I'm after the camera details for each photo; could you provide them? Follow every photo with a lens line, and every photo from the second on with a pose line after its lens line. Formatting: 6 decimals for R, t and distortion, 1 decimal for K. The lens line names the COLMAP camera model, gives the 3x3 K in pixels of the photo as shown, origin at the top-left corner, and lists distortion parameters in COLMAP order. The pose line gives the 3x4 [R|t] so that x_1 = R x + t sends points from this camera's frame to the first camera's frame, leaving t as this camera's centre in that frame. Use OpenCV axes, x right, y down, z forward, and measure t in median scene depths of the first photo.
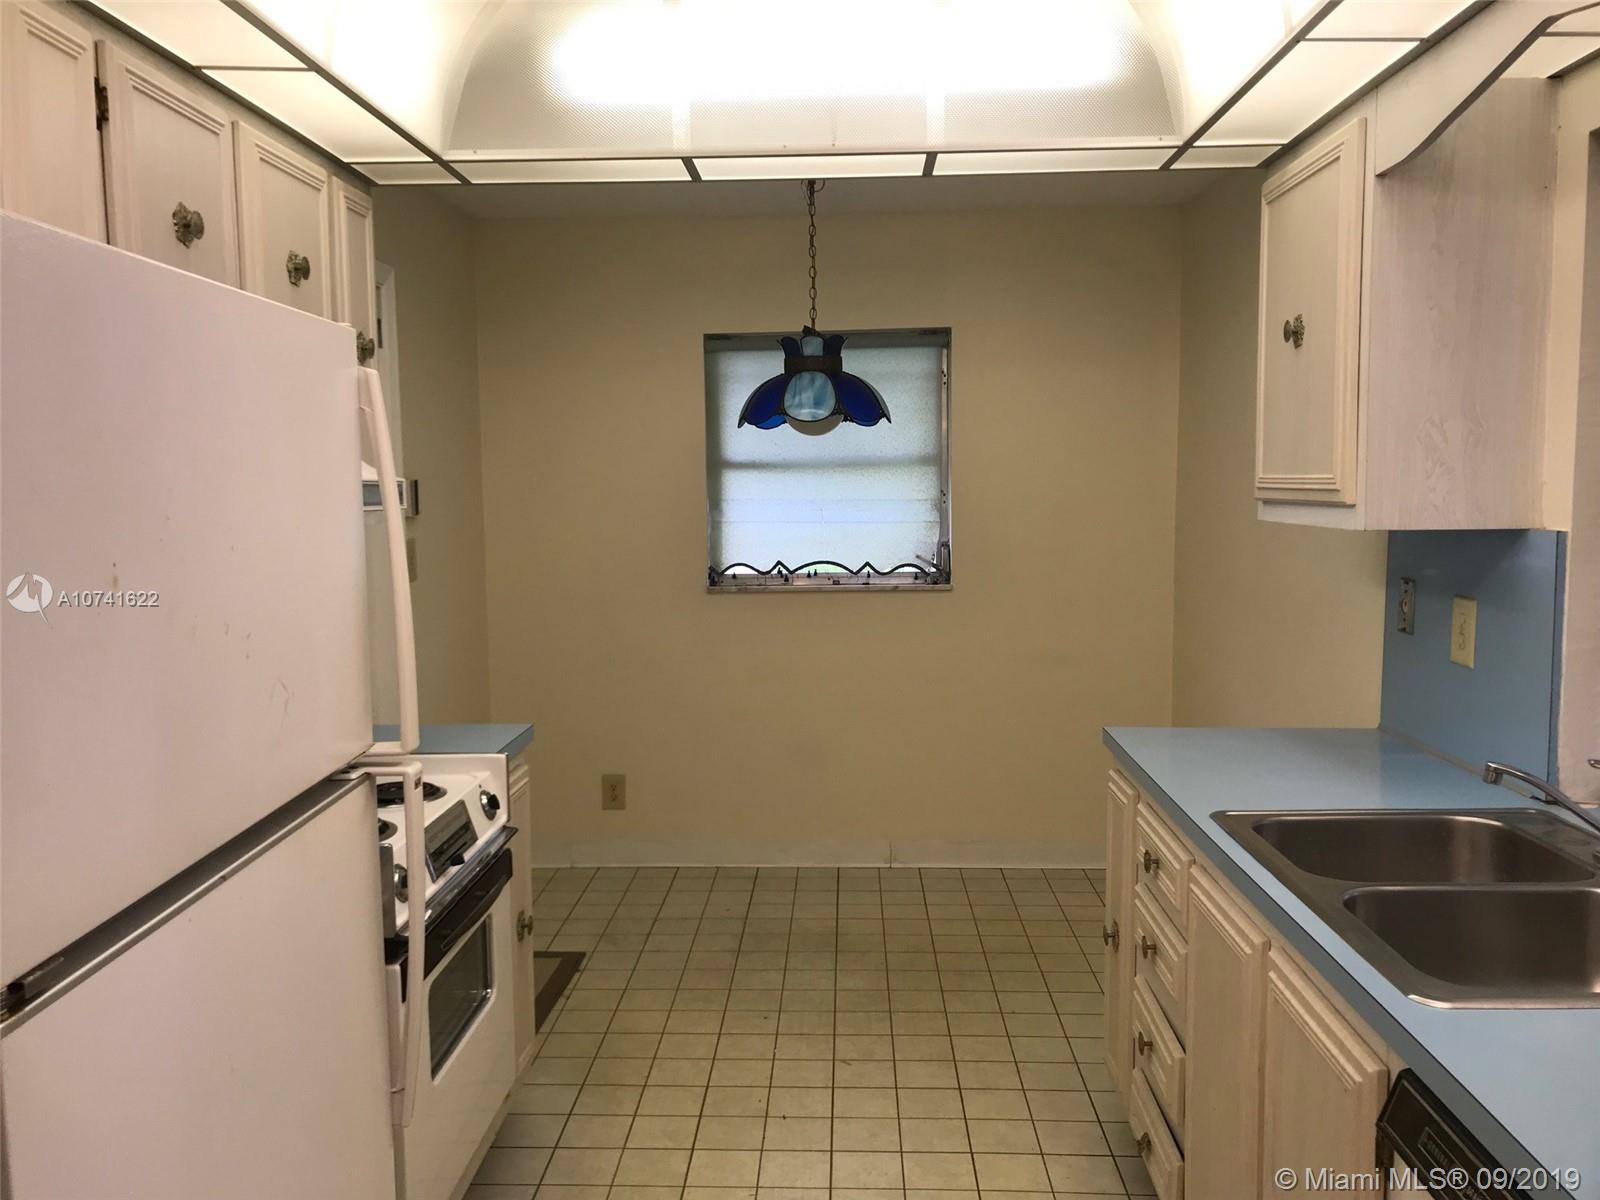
lens RADIAL K [[1310.4, 0, 797.5], [0, 1310.4, 588.0], [0, 0, 1]] dist [0.050527, -0.053360]
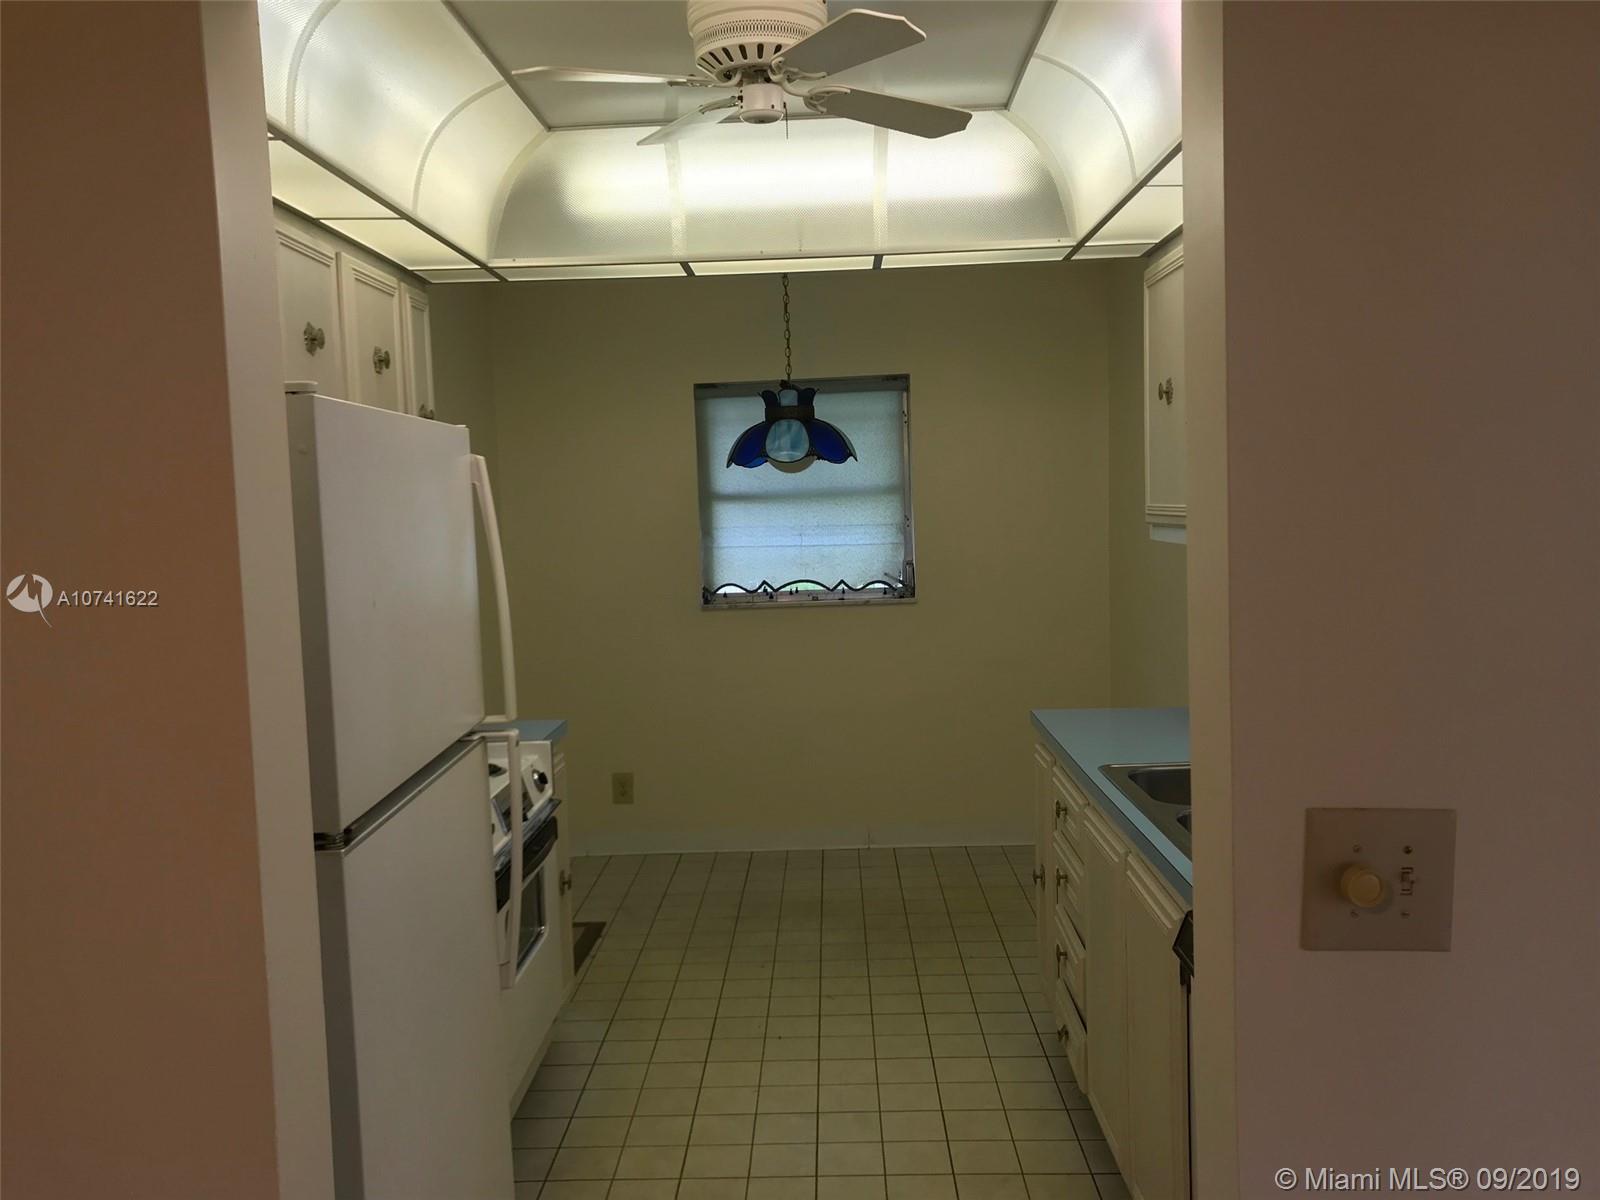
lens RADIAL K [[1310.4, 0, 801.0], [0, 1310.4, 616.1], [0, 0, 1]] dist [0.050527, -0.053360]
pose [[0.999620, -0.023549, 0.014317, 0.001502], [0.023439, 0.999695, 0.007803, 0.003378], [-0.014497, -0.007464, 0.999867, -0.245264]]
